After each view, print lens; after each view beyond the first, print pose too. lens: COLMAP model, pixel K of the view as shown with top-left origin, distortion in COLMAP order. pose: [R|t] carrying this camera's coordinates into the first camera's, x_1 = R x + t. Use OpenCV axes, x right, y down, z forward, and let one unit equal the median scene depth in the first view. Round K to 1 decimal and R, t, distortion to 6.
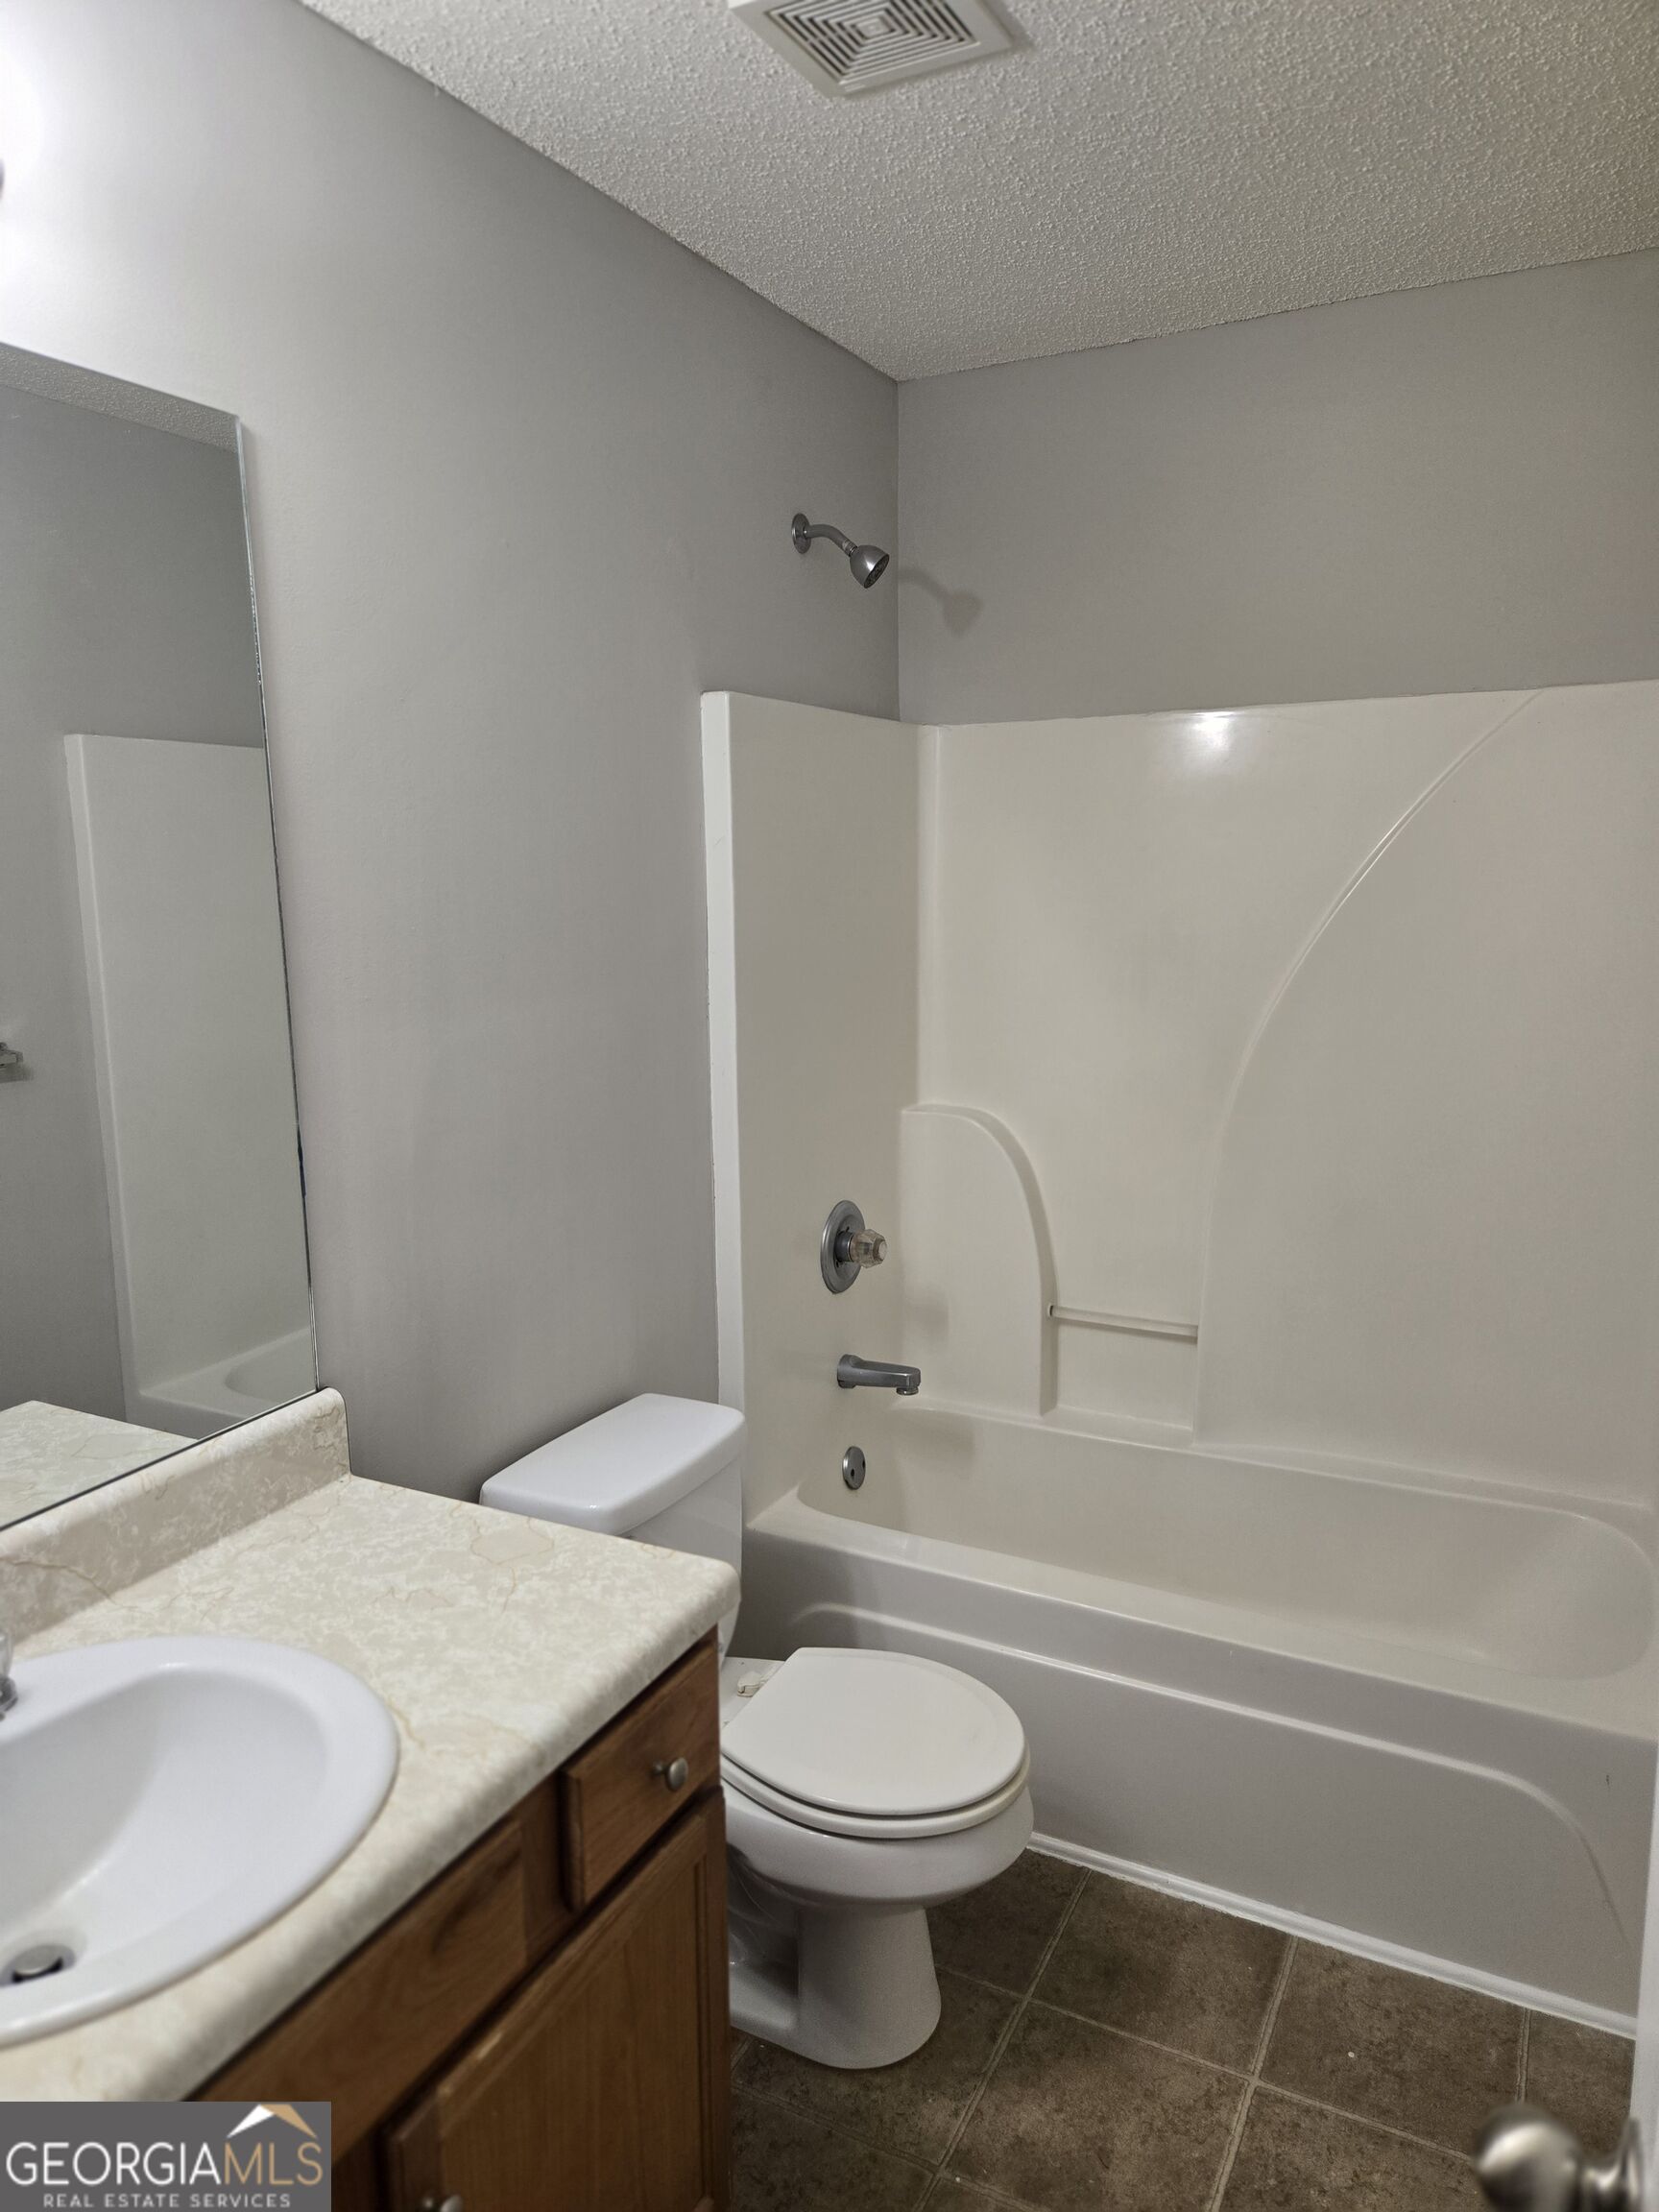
lens RADIAL K [[1473.3, 0, 821.5], [0, 1473.3, 1109.3], [0, 0, 1]] dist [0.066987, -0.052541]
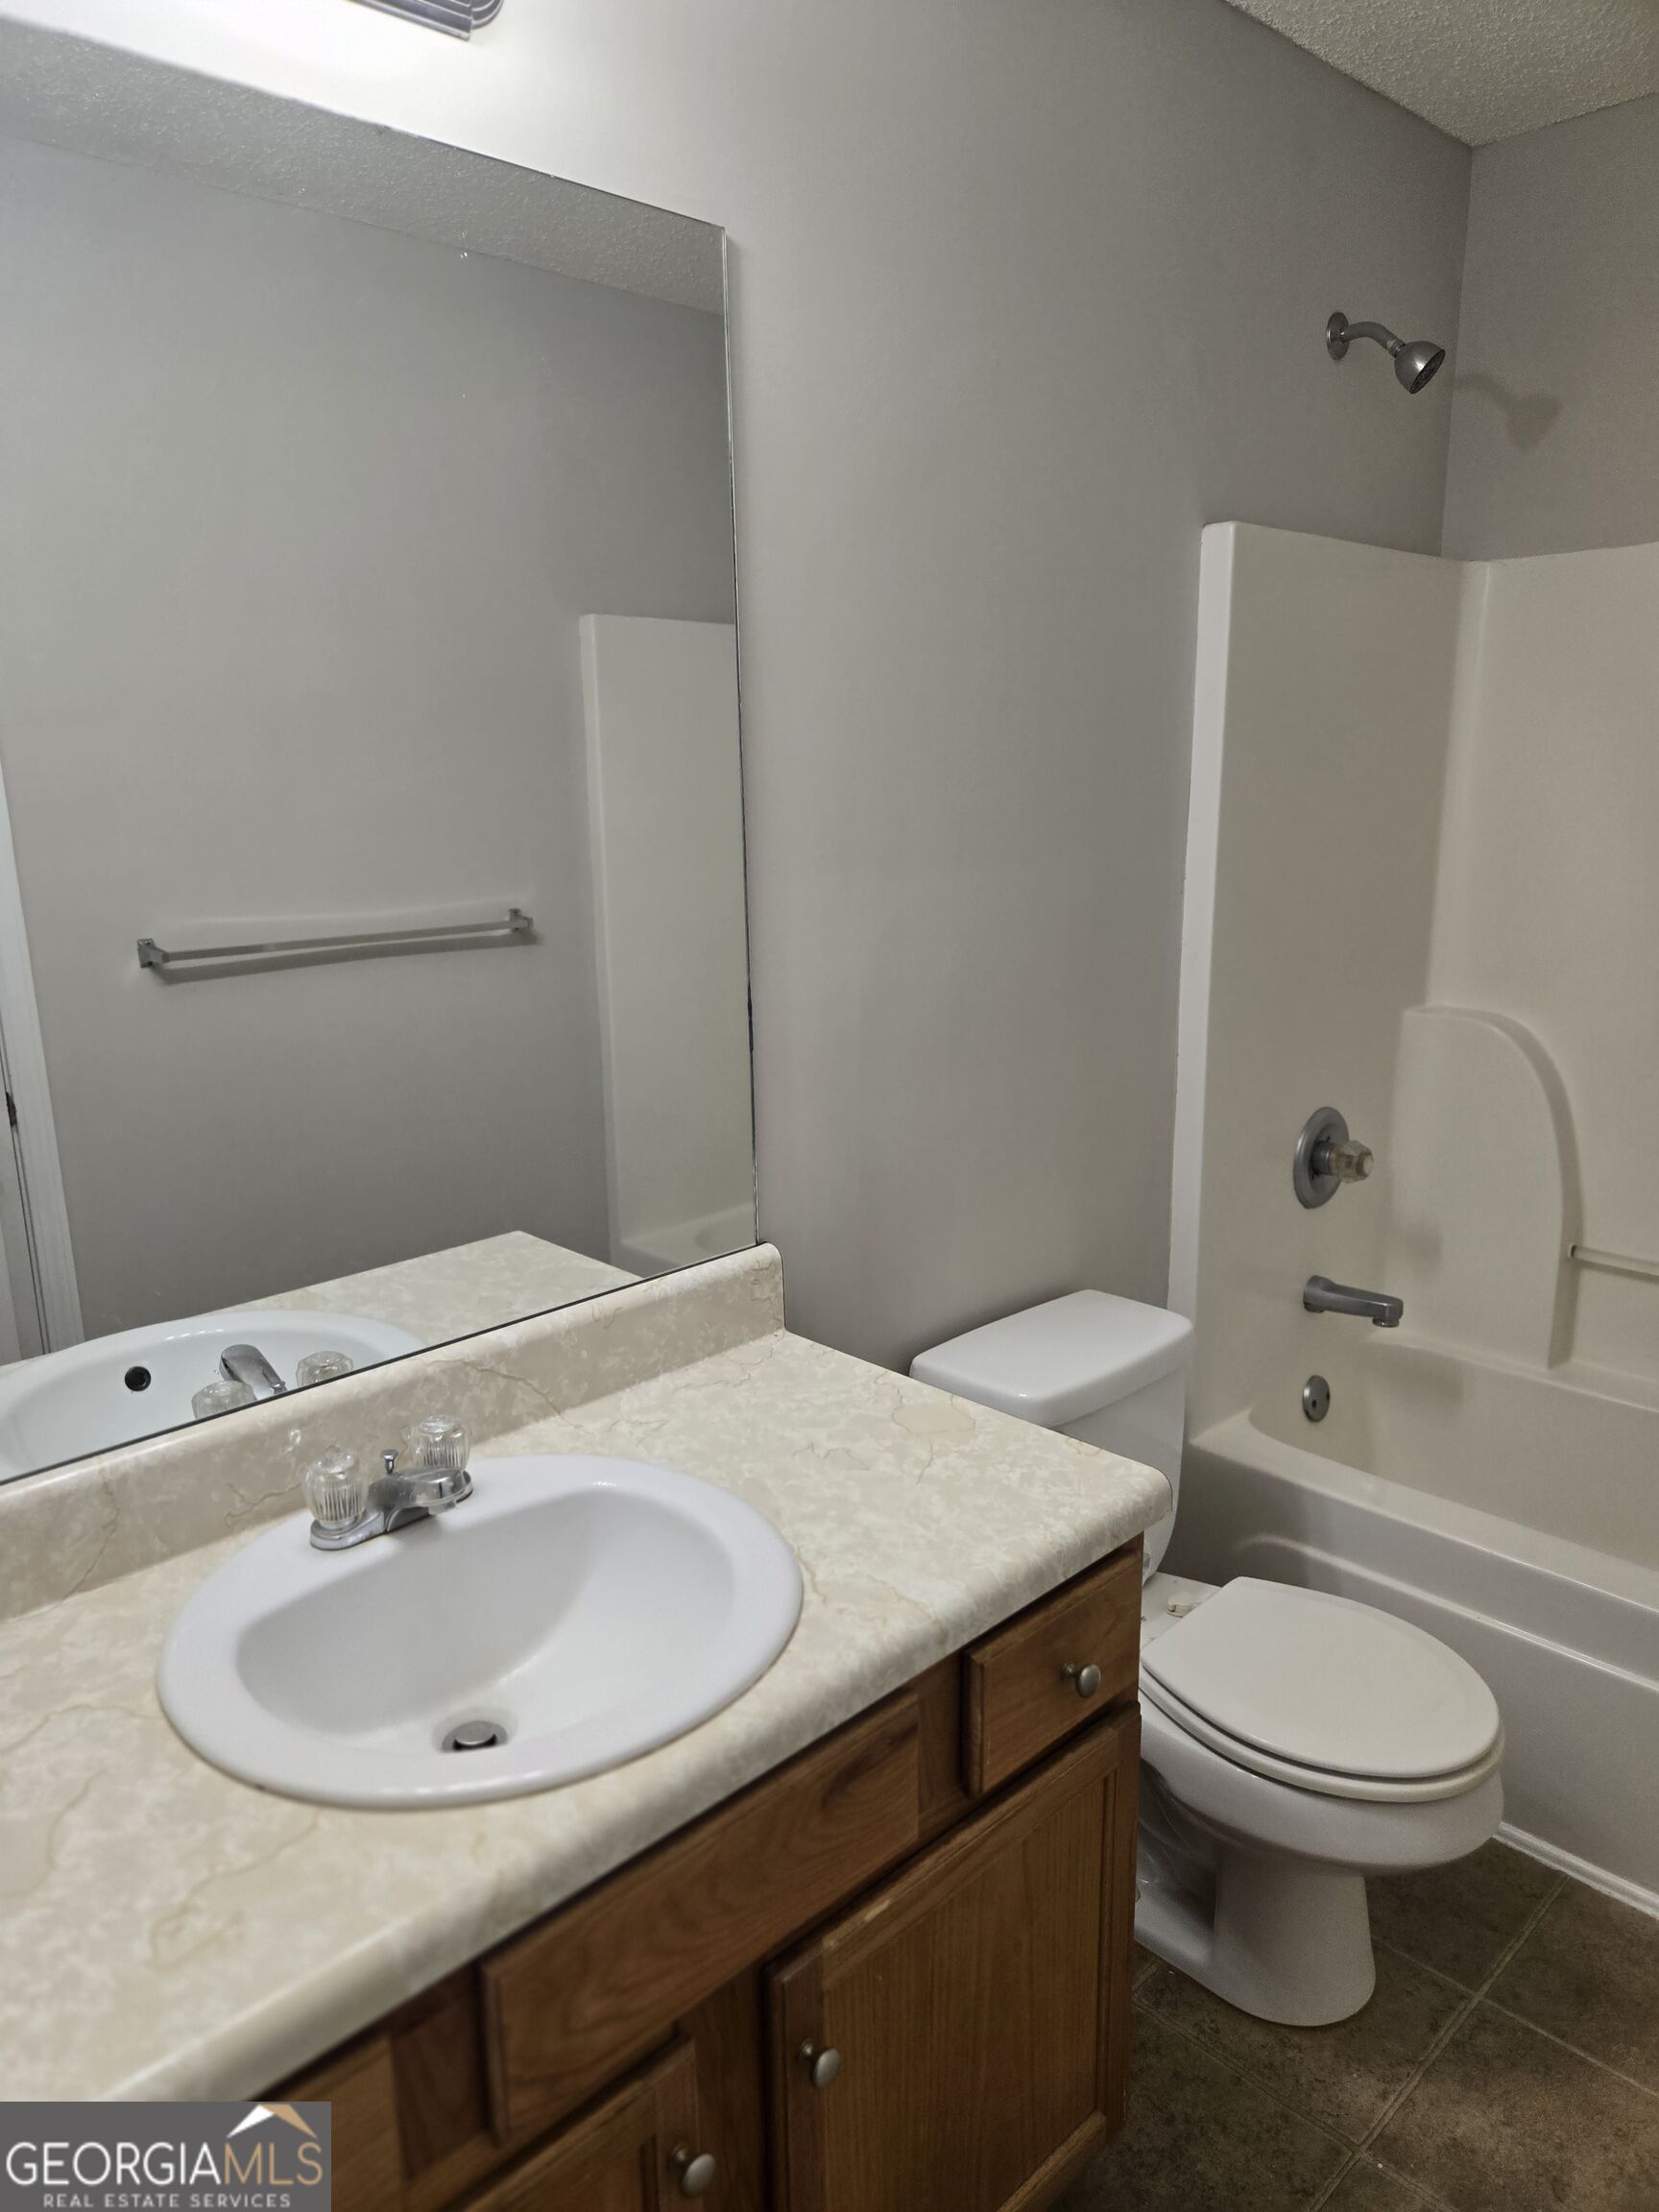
lens RADIAL K [[1473.3, 0, 821.9], [0, 1473.3, 1129.6], [0, 0, 1]] dist [0.066987, -0.052541]
pose [[0.948329, 0.071161, -0.309207, 0.005498], [-0.048322, 0.995549, 0.080913, 0.022000], [0.313589, -0.061791, 0.947546, 0.053703]]
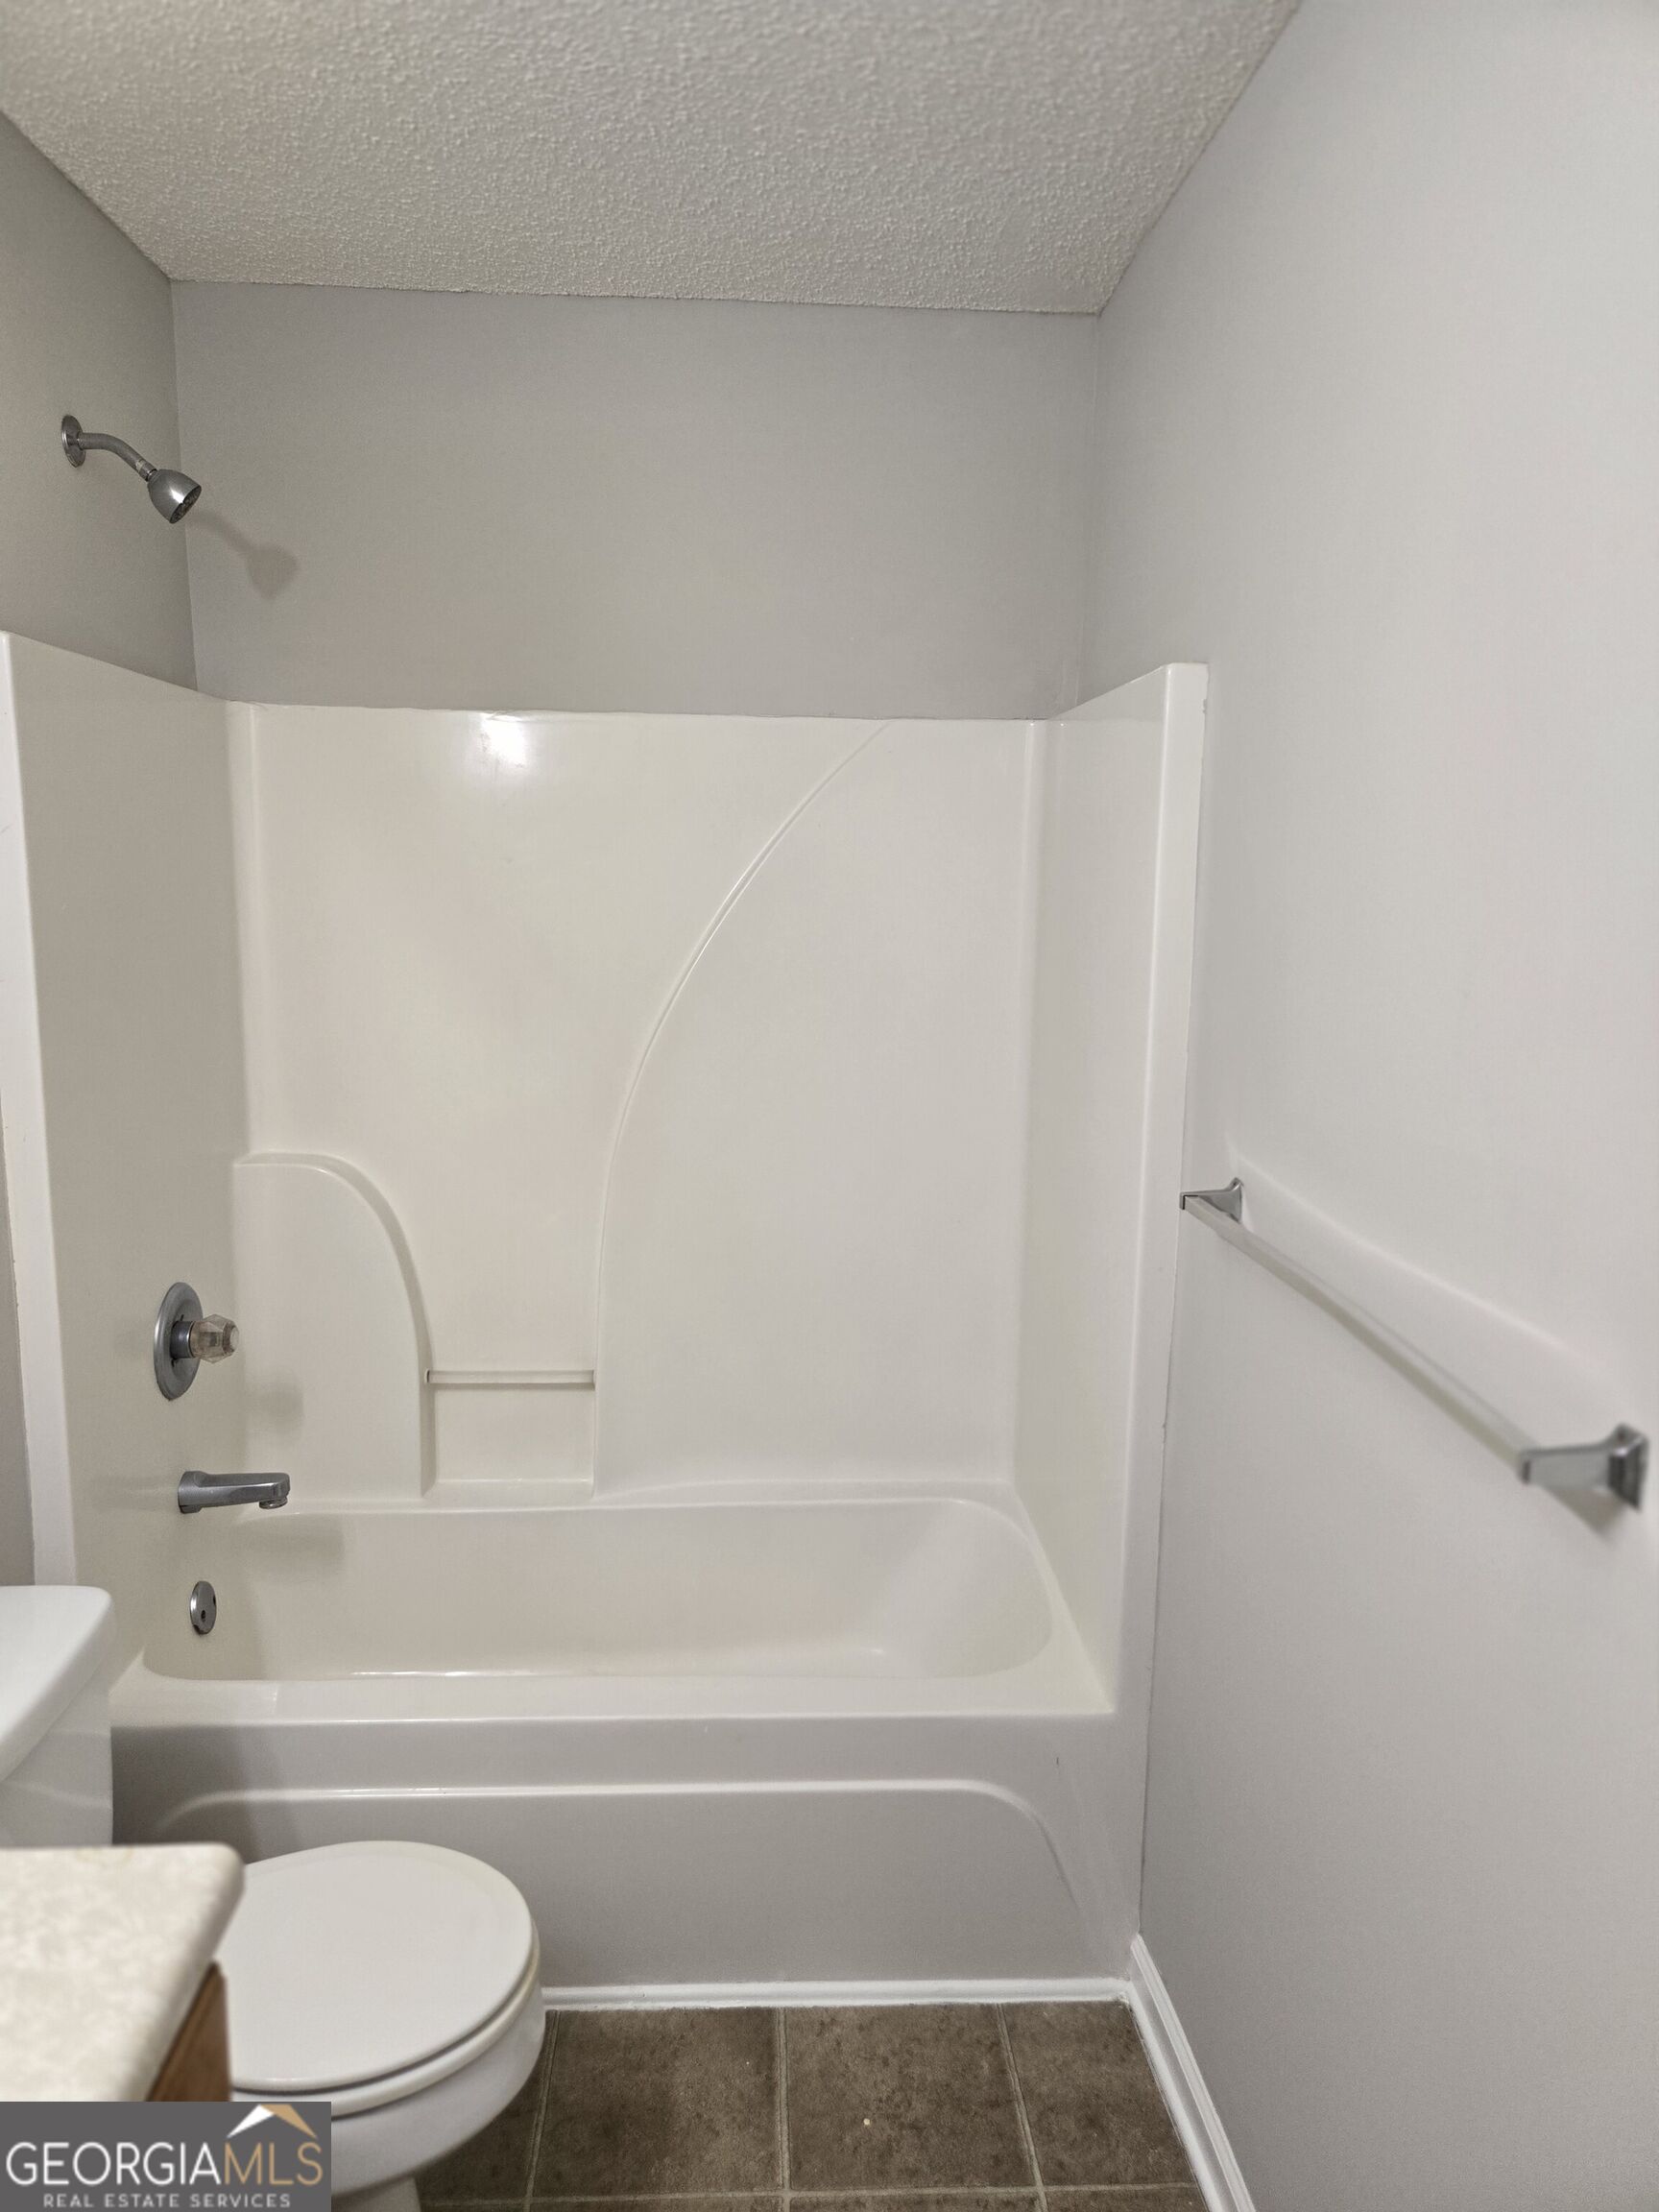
lens RADIAL K [[1473.3, 0, 797.2], [0, 1473.3, 1115.3], [0, 0, 1]] dist [0.066987, -0.052541]
pose [[0.867777, -0.057567, 0.493609, -0.111544], [0.057496, 0.998228, 0.015339, -0.028855], [-0.493617, 0.015070, 0.869549, 0.158064]]
